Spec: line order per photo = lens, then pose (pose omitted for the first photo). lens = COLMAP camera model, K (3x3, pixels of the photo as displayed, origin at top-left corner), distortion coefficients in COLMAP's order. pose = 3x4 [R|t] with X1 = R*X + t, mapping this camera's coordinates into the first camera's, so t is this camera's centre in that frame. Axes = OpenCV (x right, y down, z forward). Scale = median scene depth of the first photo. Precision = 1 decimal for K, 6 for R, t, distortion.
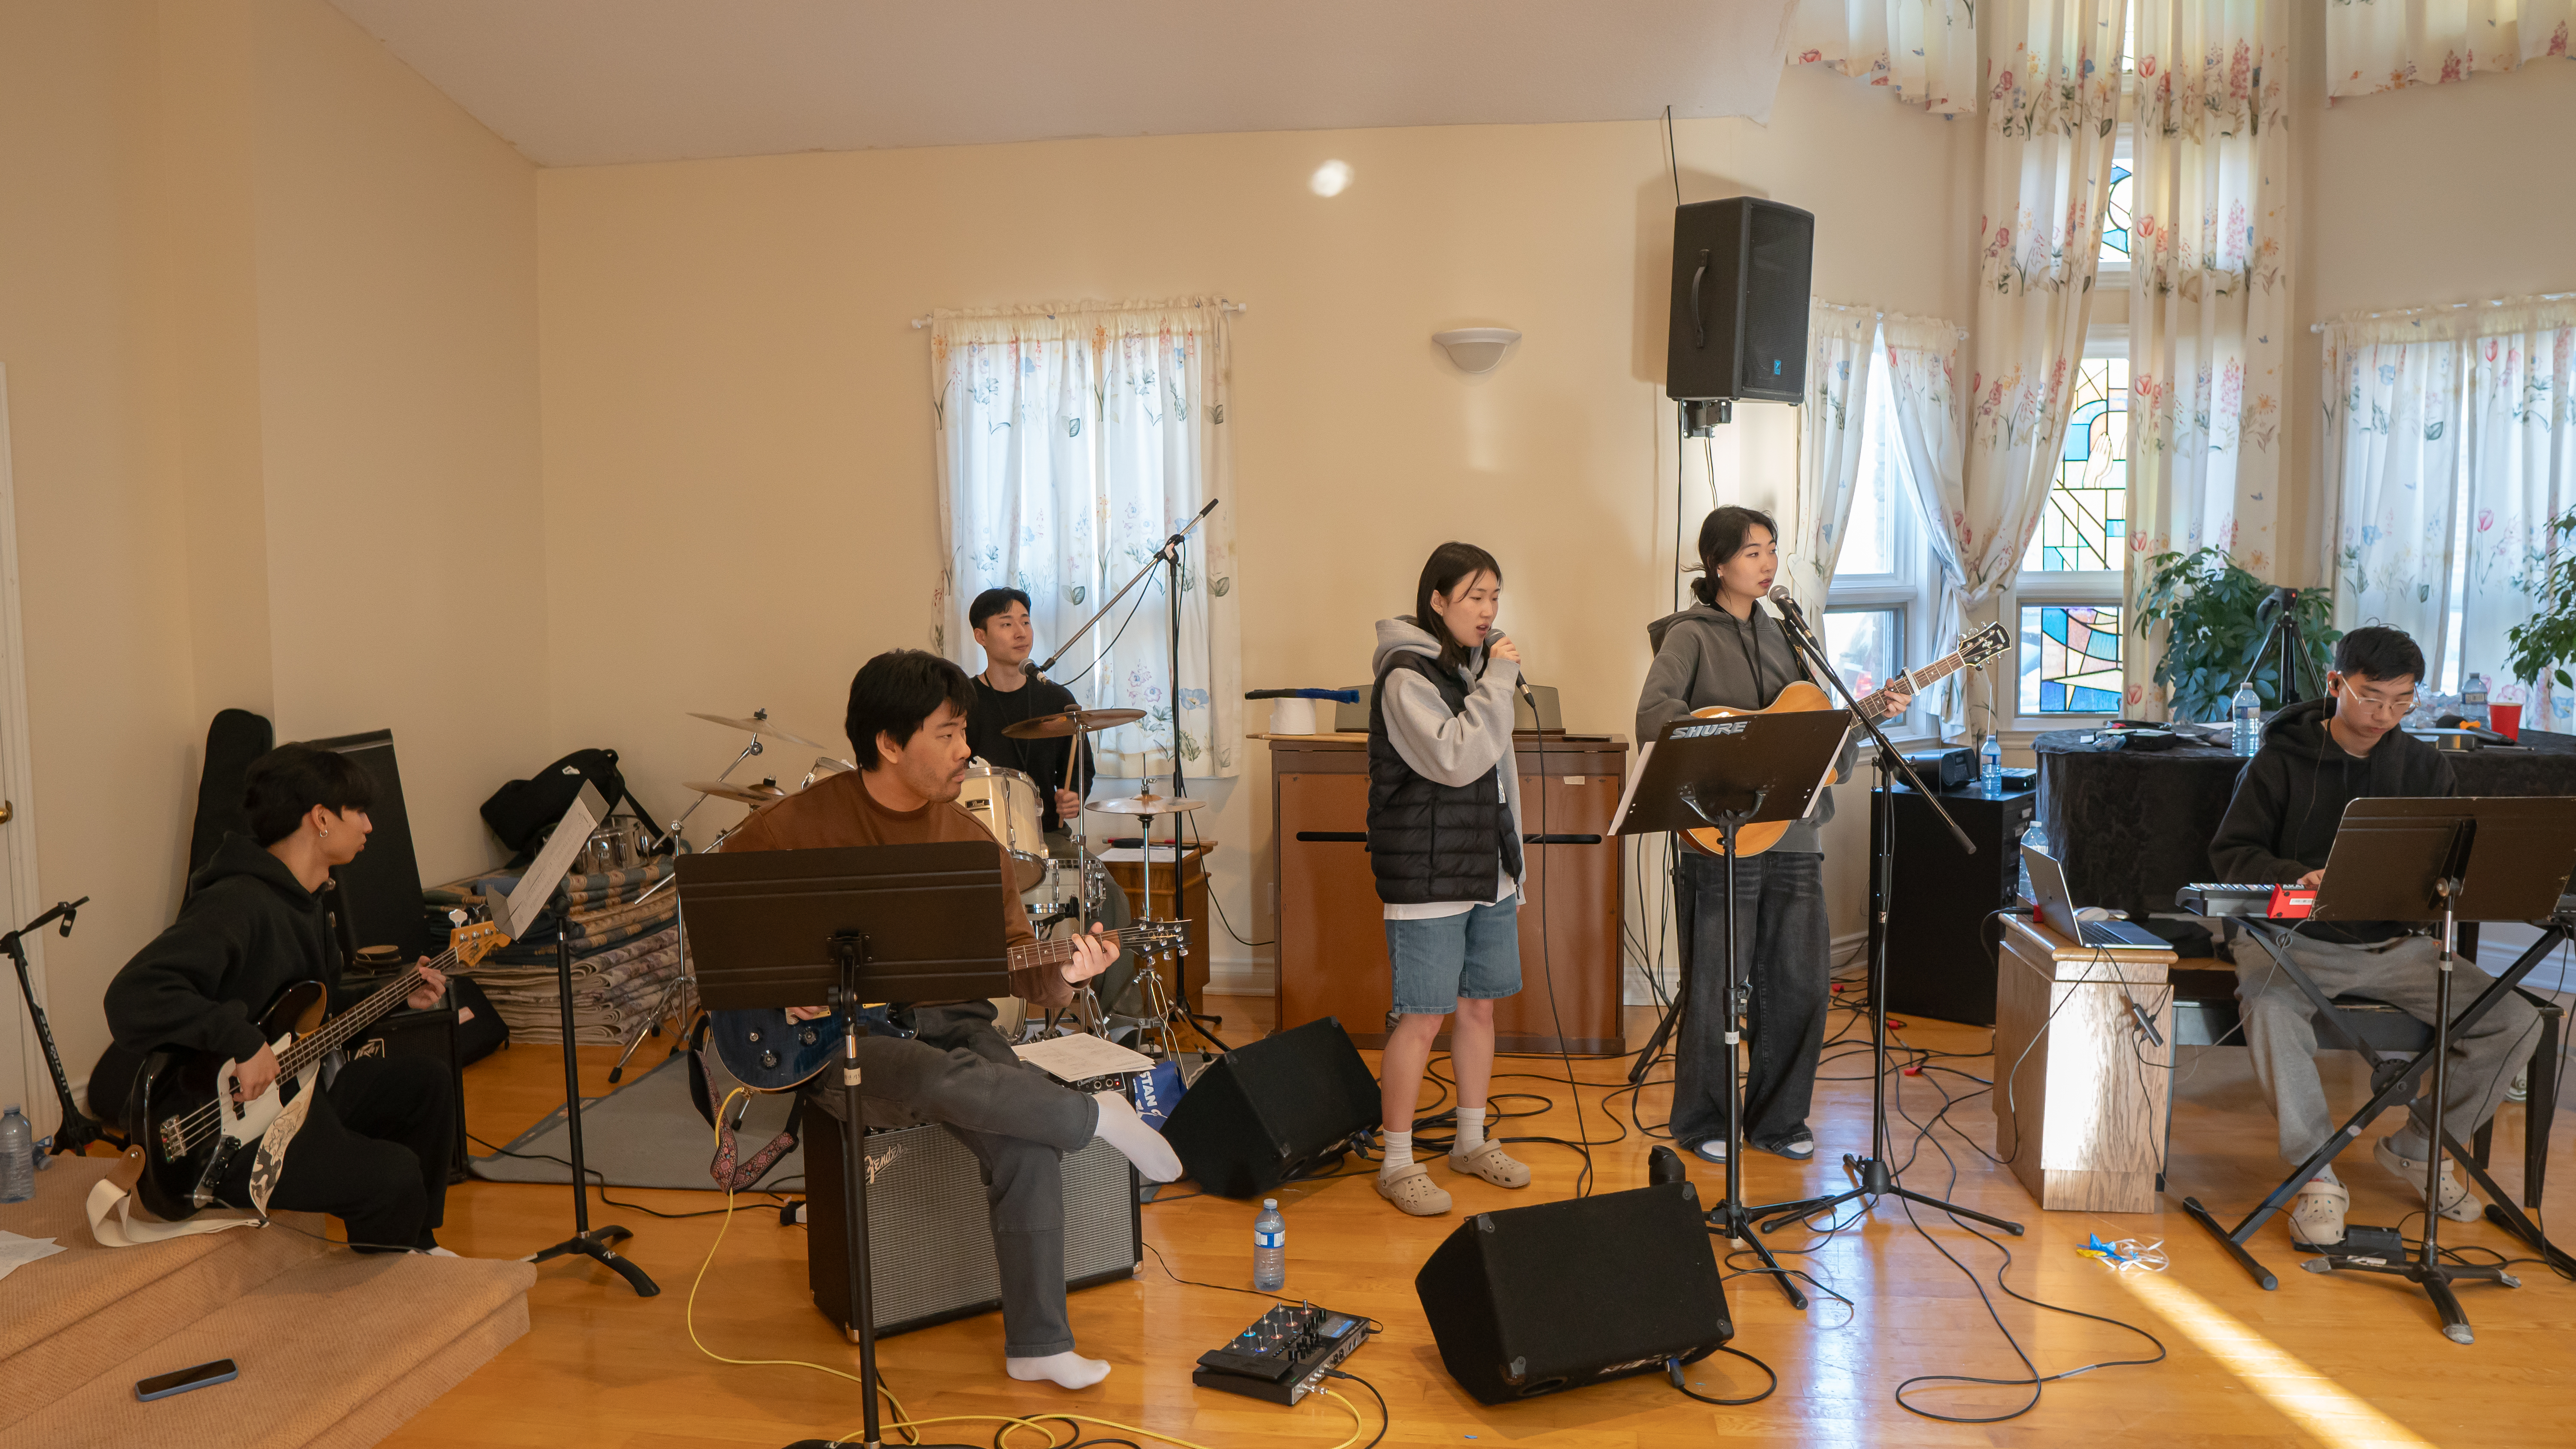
lens RADIAL K [[1796.6, 0, 1291.3], [0, 1796.6, 717.2], [0, 0, 1]] dist [-0.112490, 0.070072]
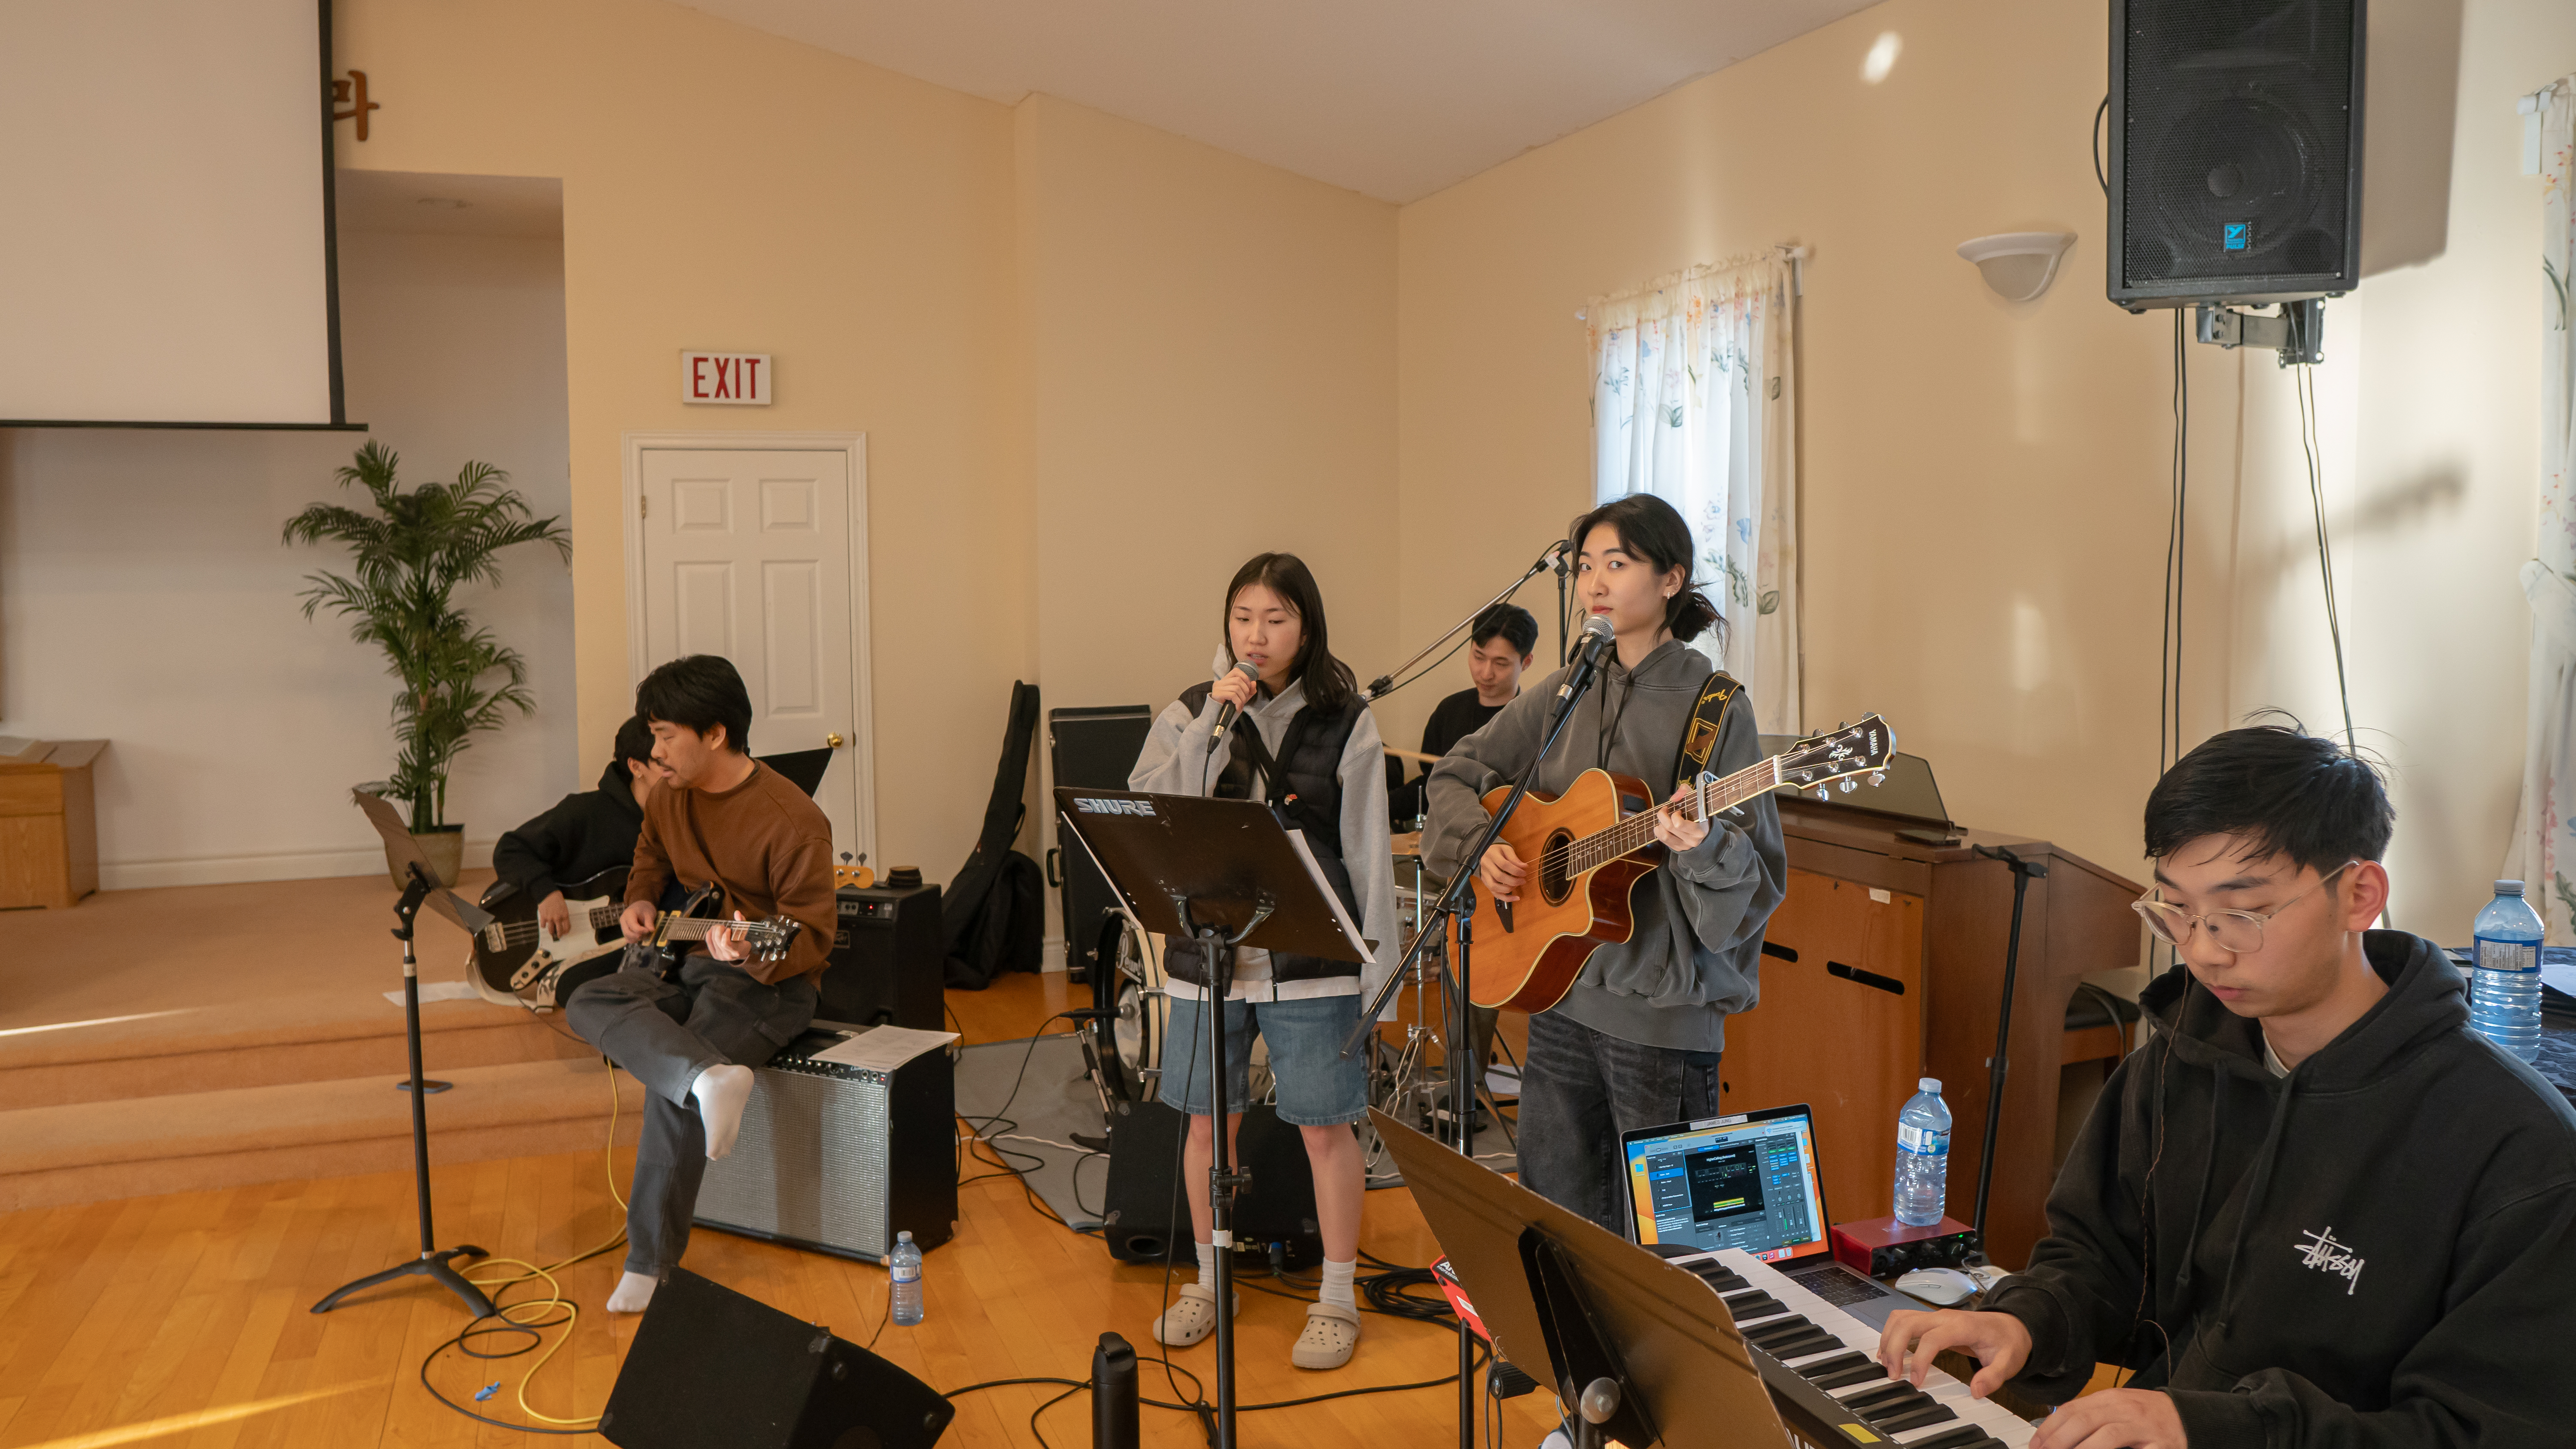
lens RADIAL K [[1796.6, 0, 1291.3], [0, 1796.6, 717.2], [0, 0, 1]] dist [-0.112490, 0.070072]
pose [[0.494934, 0.072377, -0.865911, 0.664537], [-0.069796, 0.996616, 0.043408, -0.048909], [0.866123, 0.038952, 0.498311, 0.497898]]
